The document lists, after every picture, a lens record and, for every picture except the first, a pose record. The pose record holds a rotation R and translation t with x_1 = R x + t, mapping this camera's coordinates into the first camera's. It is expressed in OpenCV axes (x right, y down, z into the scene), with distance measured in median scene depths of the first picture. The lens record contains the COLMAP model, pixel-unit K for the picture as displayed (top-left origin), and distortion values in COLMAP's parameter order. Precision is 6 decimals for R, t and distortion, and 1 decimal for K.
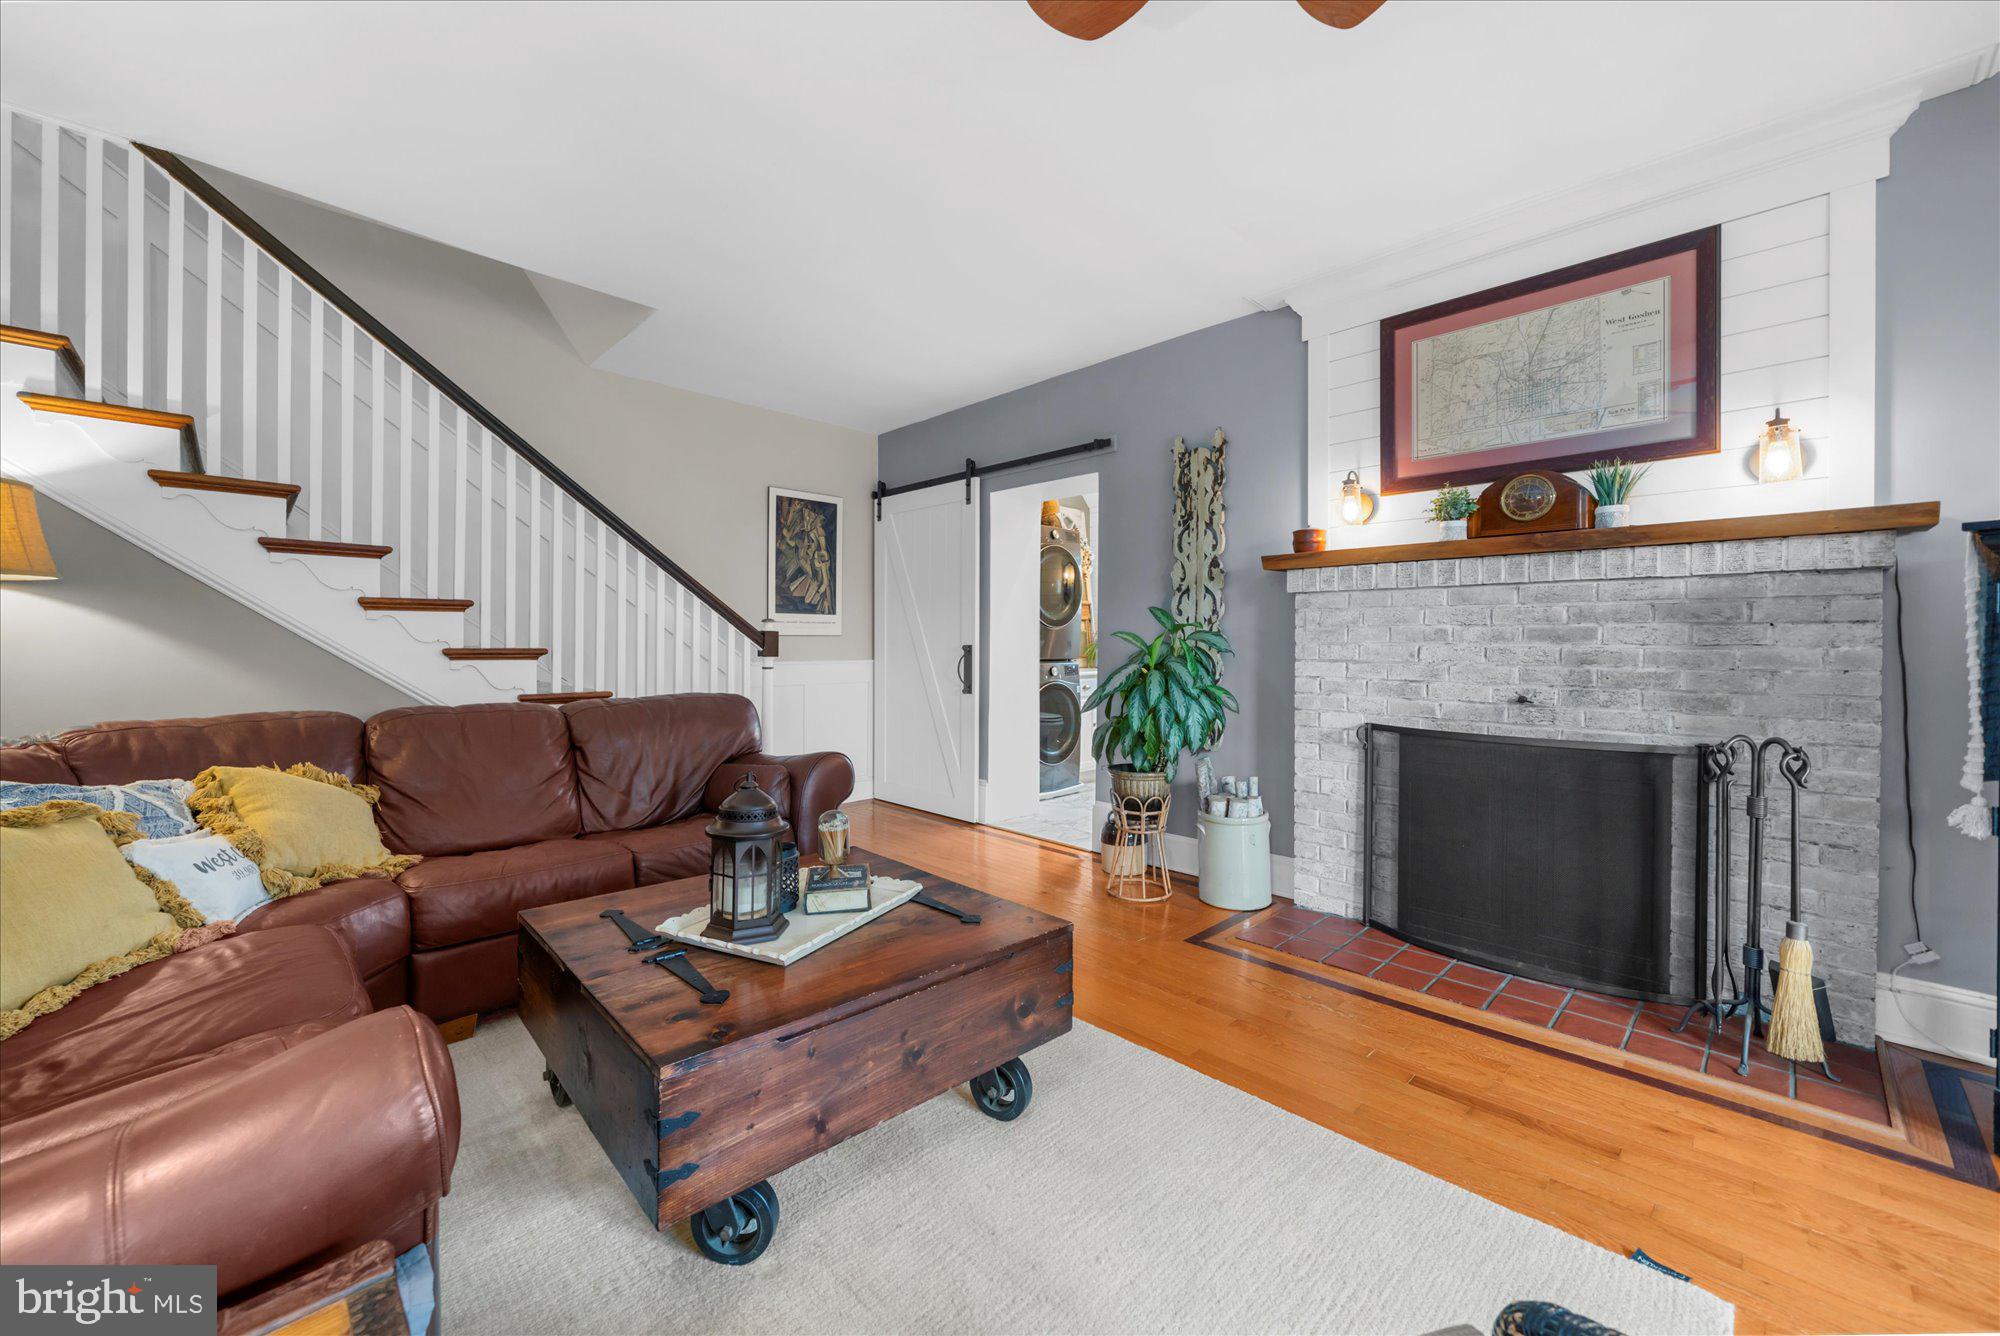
lens RADIAL K [[781.3, 0, 988.5], [0, 781.3, 639.1], [0, 0, 1]] dist [-0.001171, -0.000112]
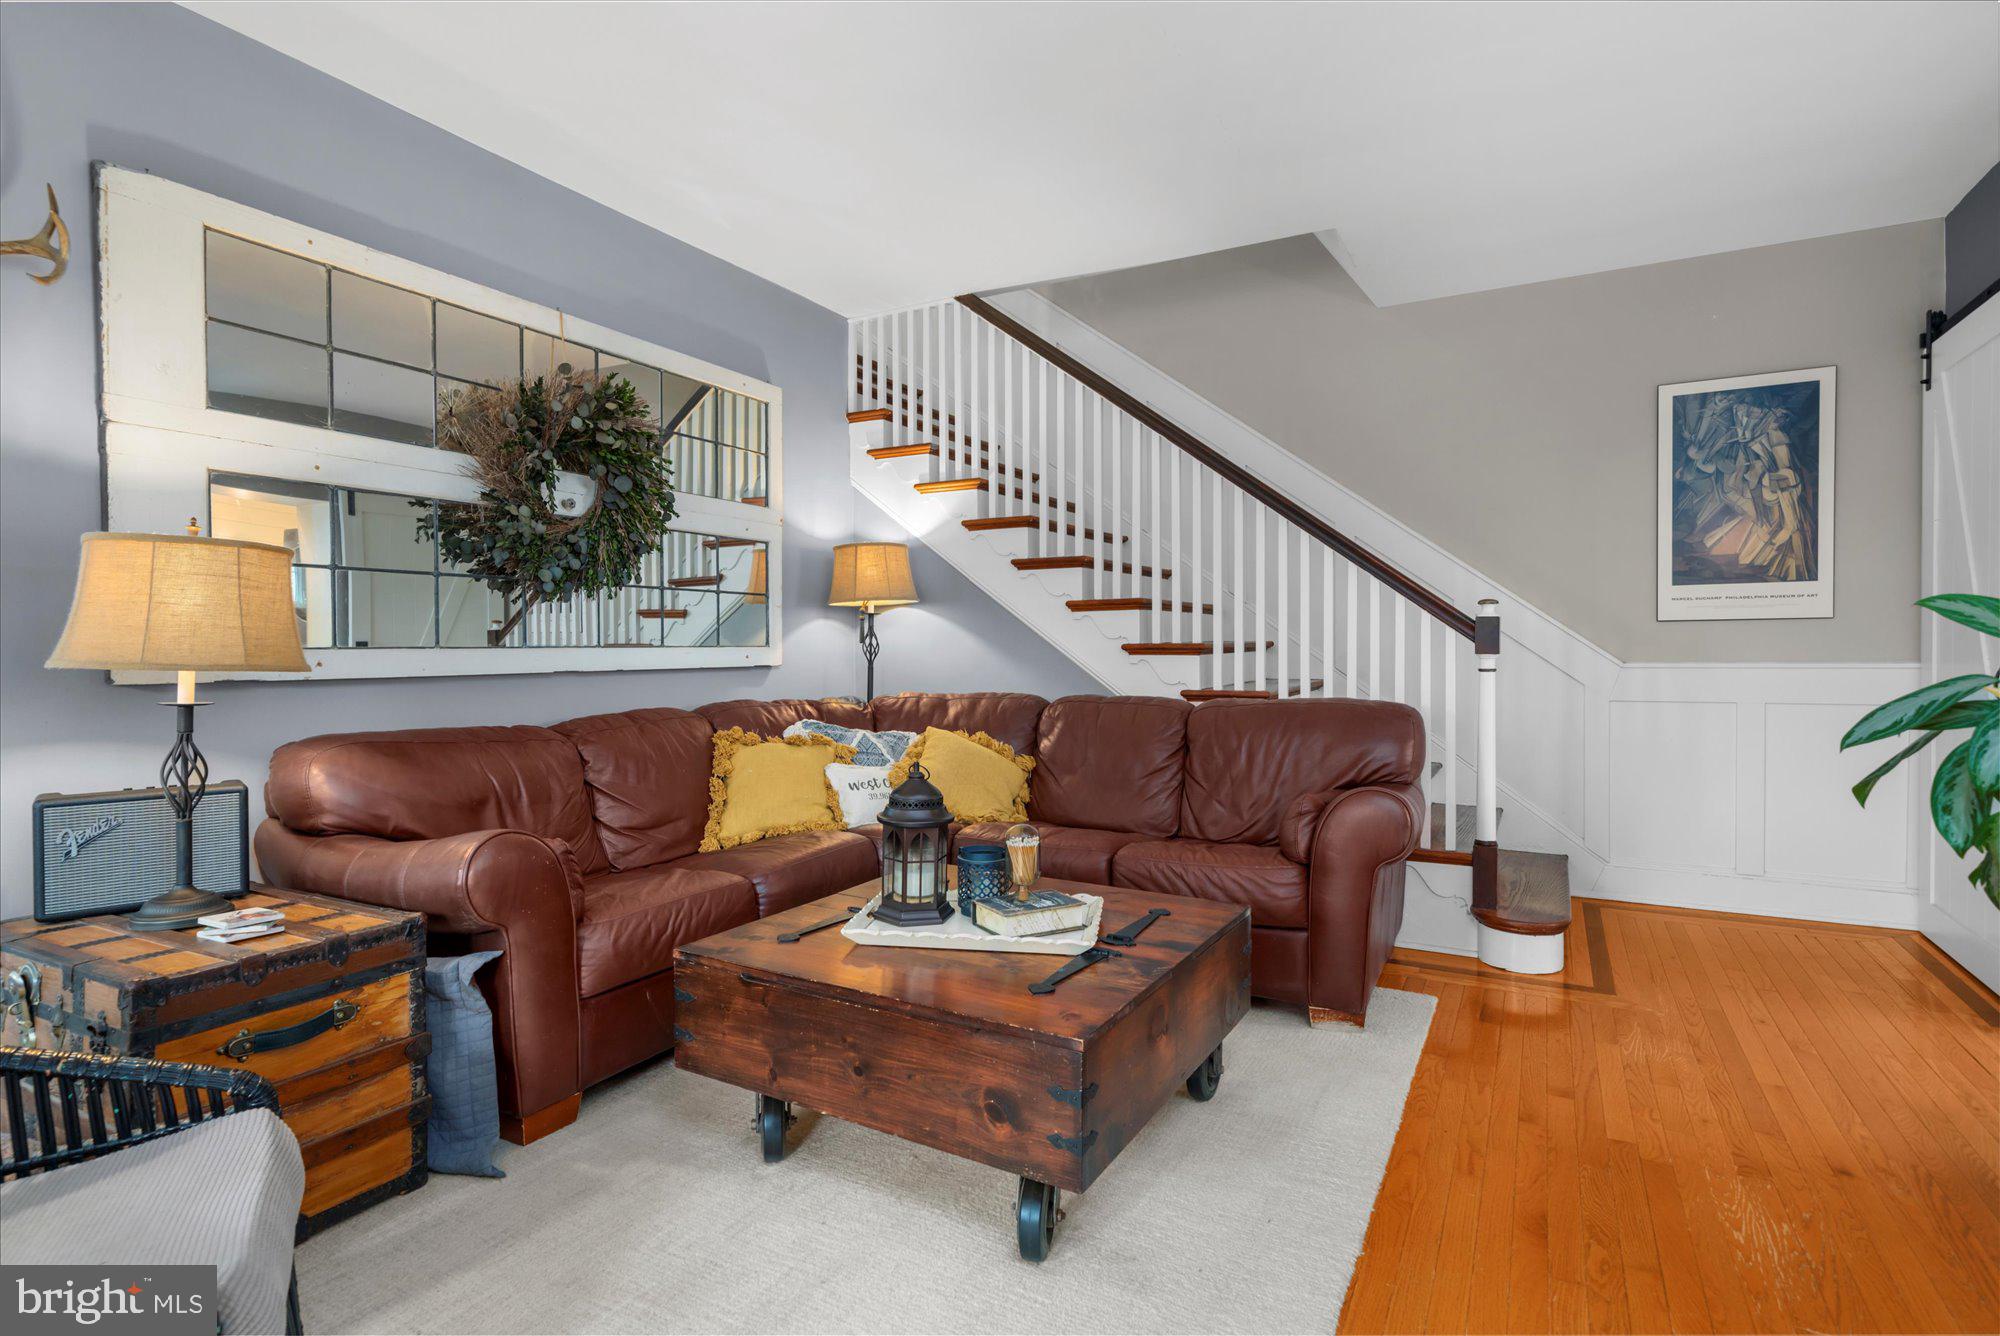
lens RADIAL K [[1001.8, 0, 1006.2], [0, 1001.8, 658.6], [0, 0, 1]] dist [0.001854, 0.001195]
pose [[0.290558, 0.009688, -0.956808, 0.457841], [0.015695, 0.999766, 0.014889, 0.006965], [0.956729, -0.019343, 0.290338, 0.338042]]
